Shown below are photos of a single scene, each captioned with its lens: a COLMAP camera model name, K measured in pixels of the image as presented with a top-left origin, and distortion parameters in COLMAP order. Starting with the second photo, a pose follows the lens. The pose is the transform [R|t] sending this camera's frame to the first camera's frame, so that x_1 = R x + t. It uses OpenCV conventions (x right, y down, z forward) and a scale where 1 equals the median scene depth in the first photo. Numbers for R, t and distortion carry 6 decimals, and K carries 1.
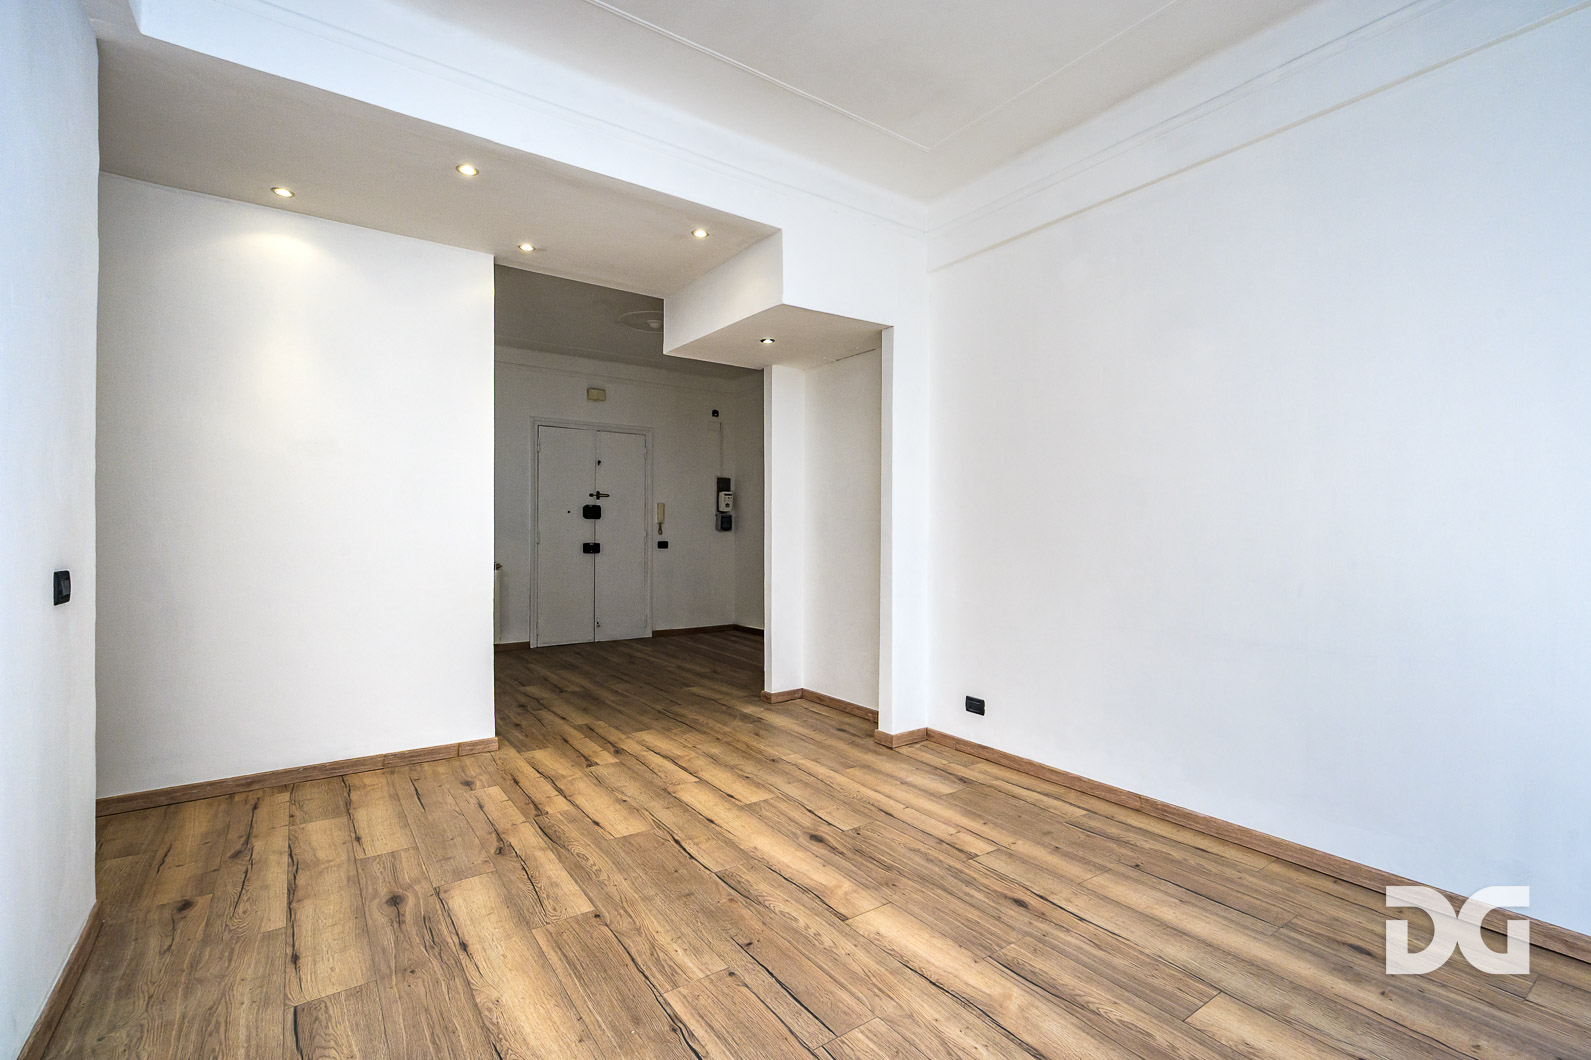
lens RADIAL K [[727.9, 0, 775.3], [0, 727.9, 534.0], [0, 0, 1]] dist [0.002081, 0.000550]
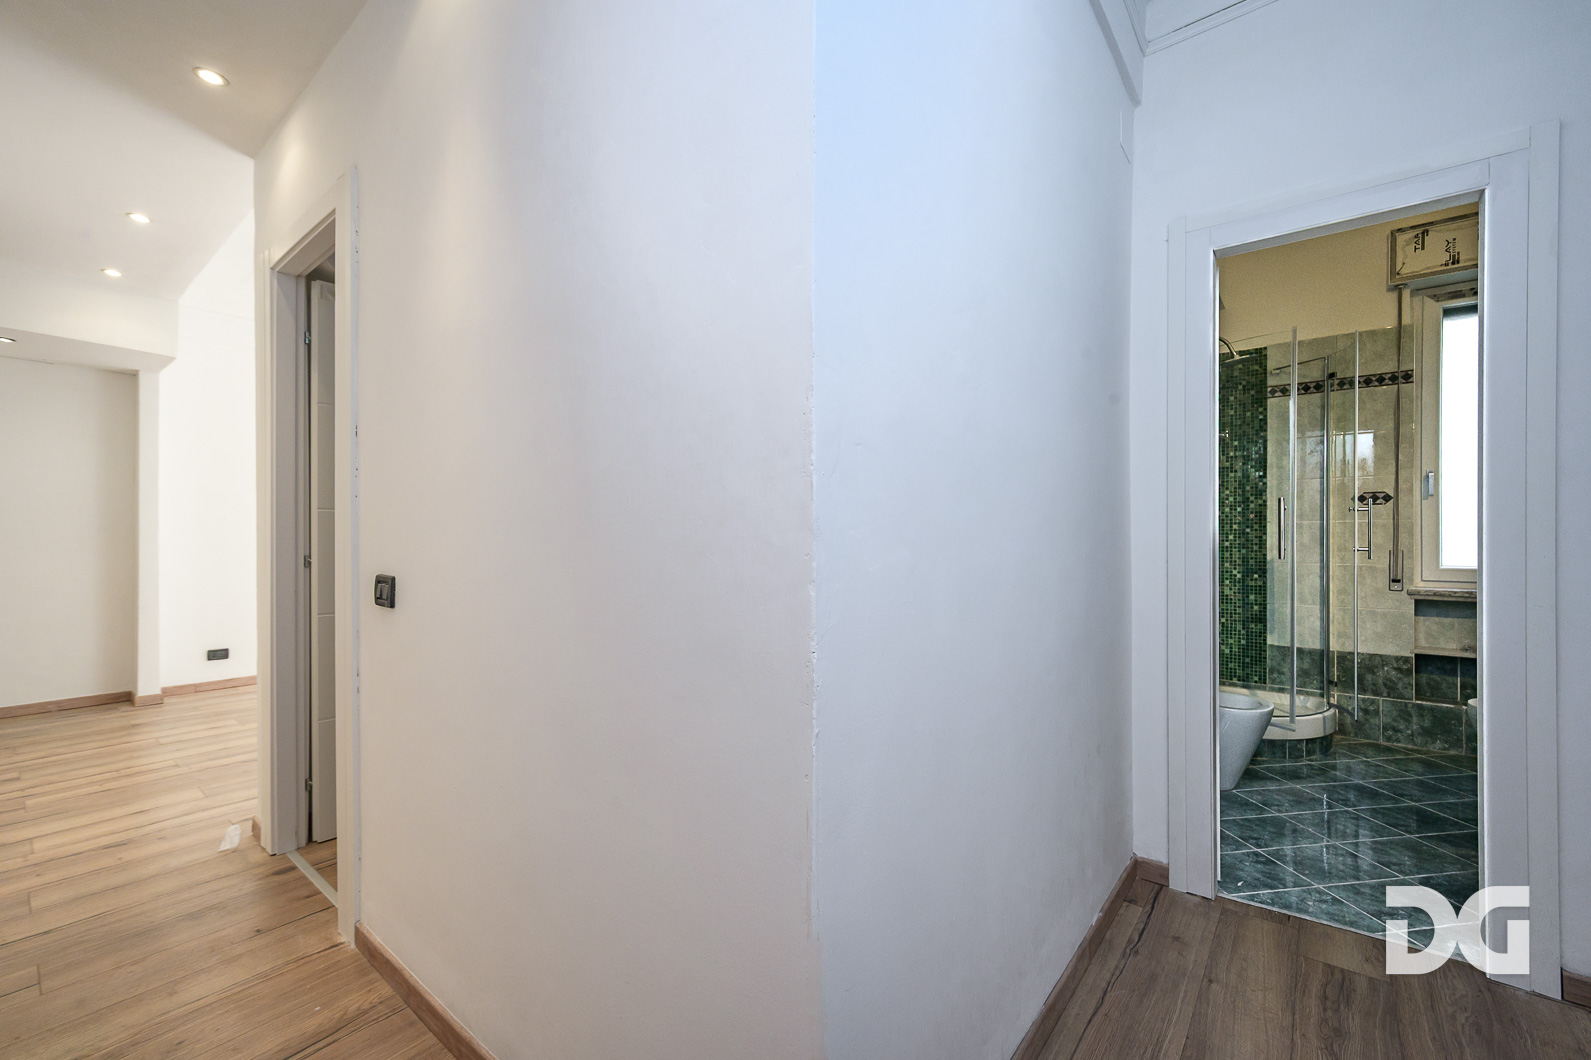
lens RADIAL K [[643.6, 0, 822.7], [0, 643.6, 536.6], [0, 0, 1]] dist [0.000320, 0.000409]
pose [[-0.325270, -0.000639, 0.945621, -1.559567], [0.003087, 0.999994, 0.001738, -0.000997], [-0.945616, 0.003485, -0.325266, 0.278544]]
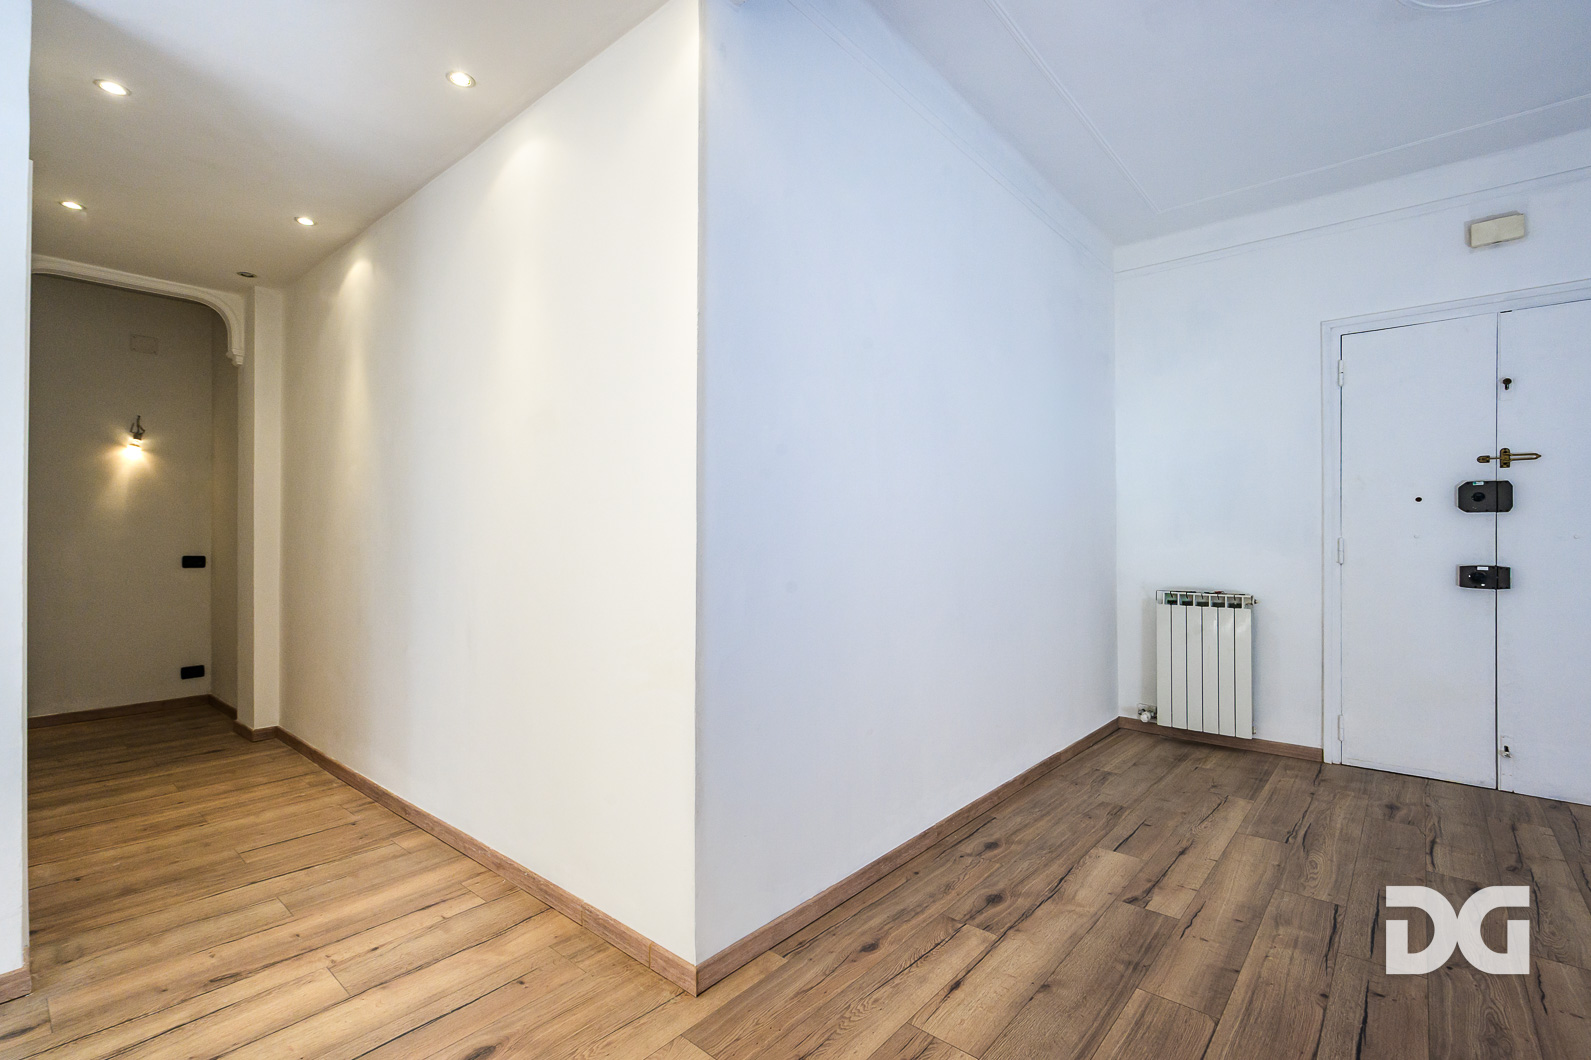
lens RADIAL K [[714.1, 0, 841.0], [0, 714.1, 532.0], [0, 0, 1]] dist [0.008559, 0.001270]
pose [[0.297414, -0.007829, -0.954716, 0.118929], [-0.002946, 0.999954, -0.009118, -0.007295], [0.954744, 0.005524, 0.297378, 1.114894]]
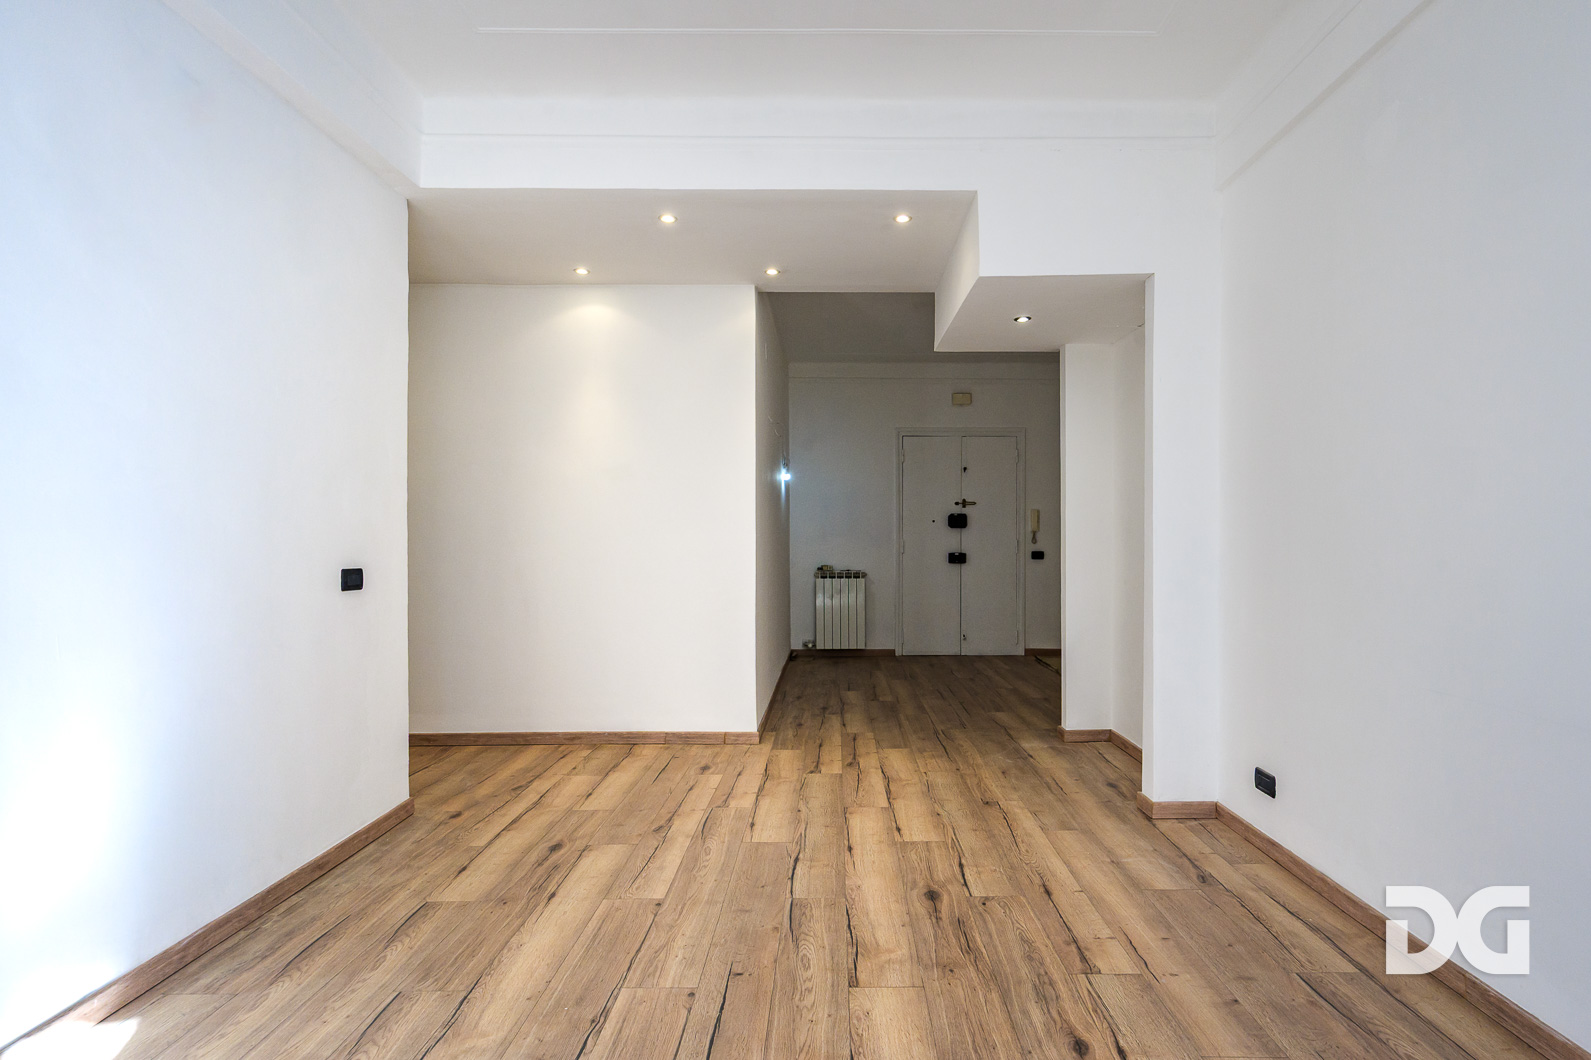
lens RADIAL K [[756.0, 0, 814.2], [0, 756.0, 541.9], [0, 0, 1]] dist [0.002908, 0.000079]
pose [[0.818247, -0.002476, -0.574861, 0.385589], [0.000922, 0.999995, -0.002994, 0.001933], [0.574866, 0.001920, 0.818245, 0.156475]]
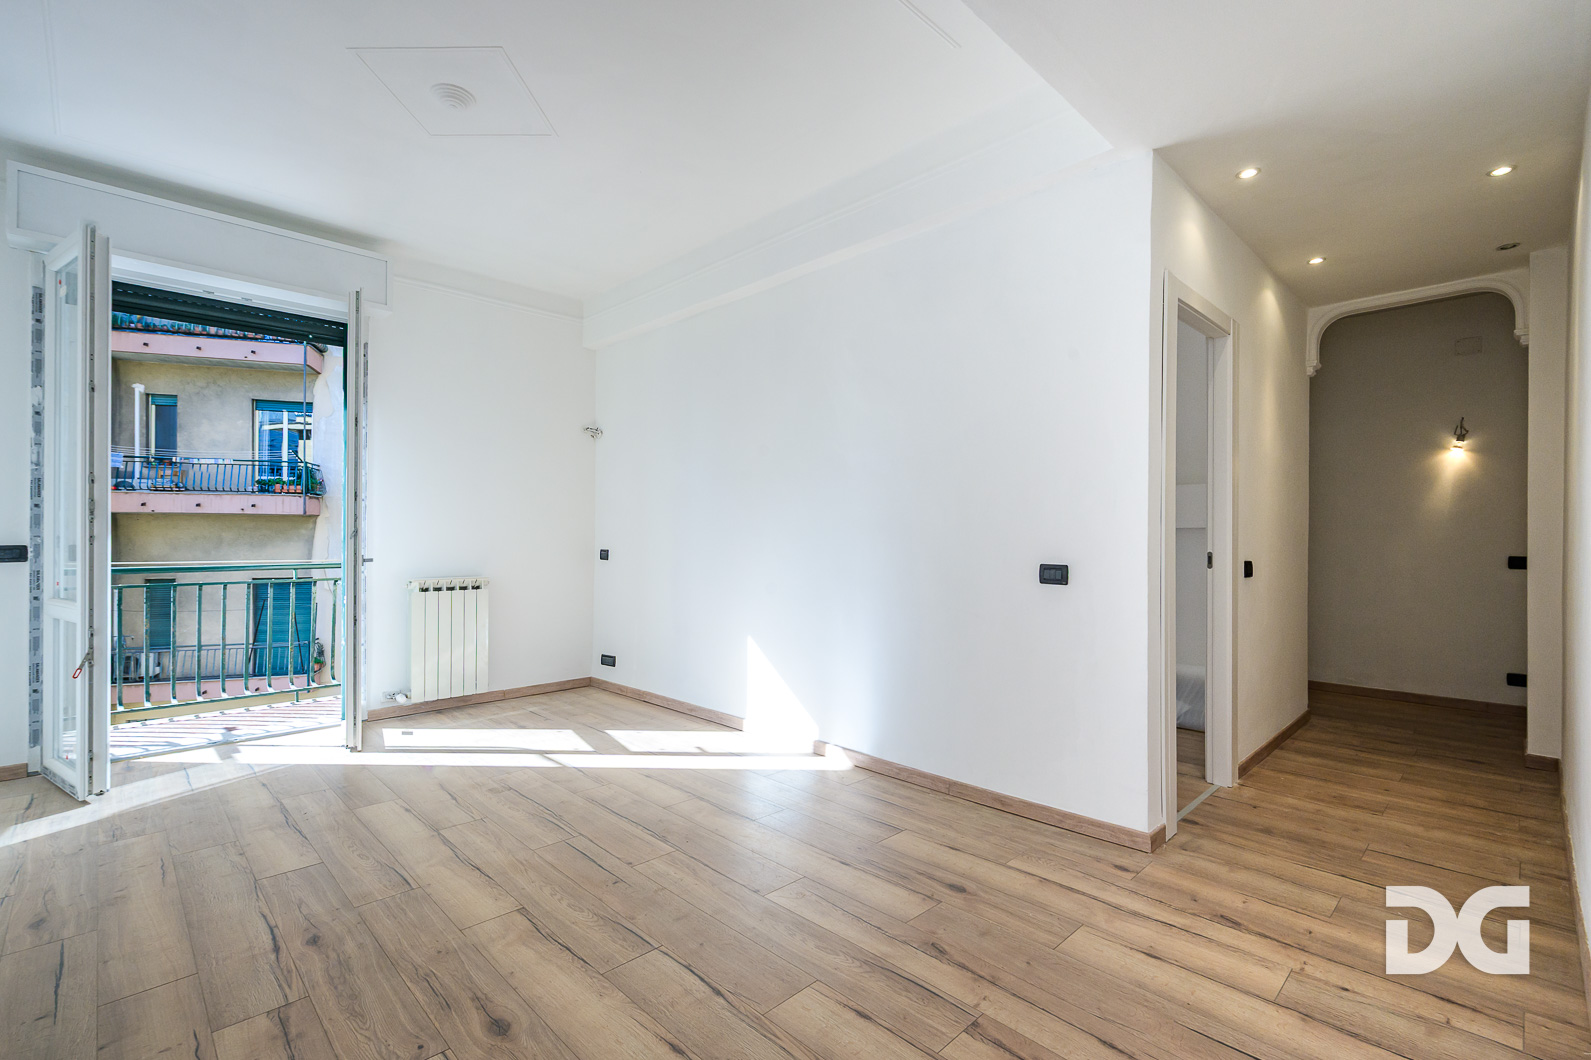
lens RADIAL K [[713.8, 0, 792.7], [0, 713.8, 535.3], [0, 0, 1]] dist [-0.001397, -0.000182]
pose [[-0.982912, -0.002755, -0.184055, -0.065866], [-0.003740, 0.999980, 0.005009, -0.010669], [0.184038, 0.005611, -0.982903, 1.389351]]
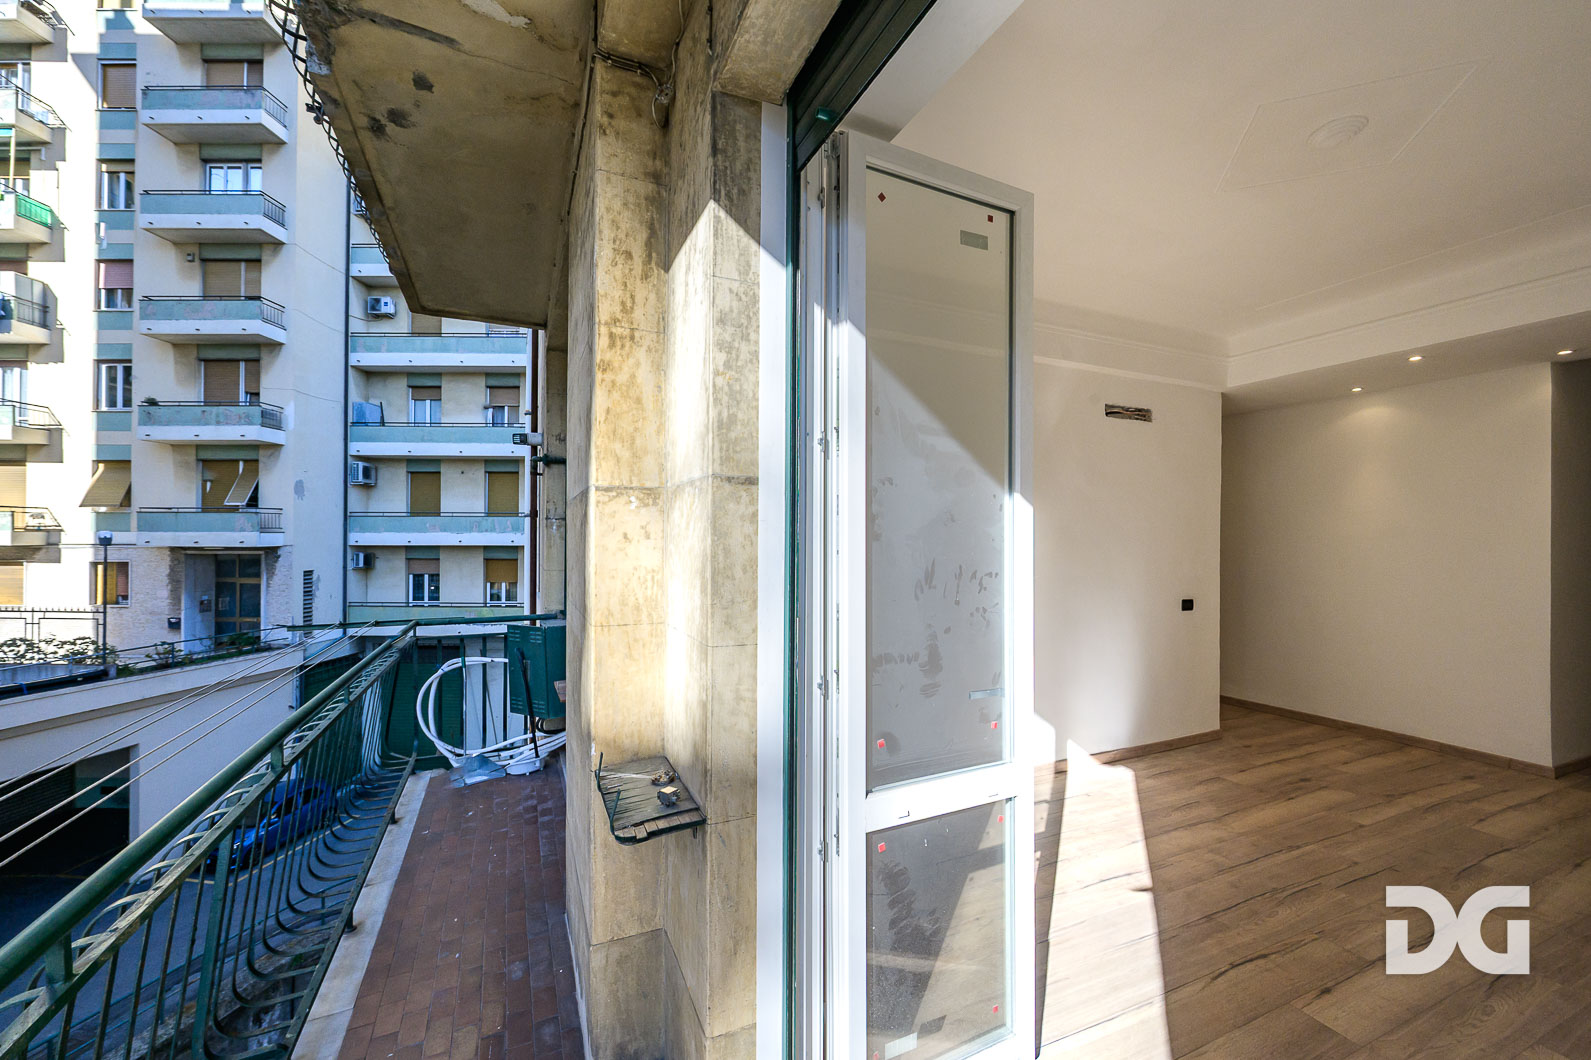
lens RADIAL K [[632.7, 0, 807.9], [0, 632.7, 534.7], [0, 0, 1]] dist [-0.001175, 0.000417]
pose [[-0.169031, -0.002180, -0.985608, 0.995438], [-0.008774, 0.999961, -0.000707, -0.108521], [0.985572, 0.008528, -0.169044, -0.037462]]
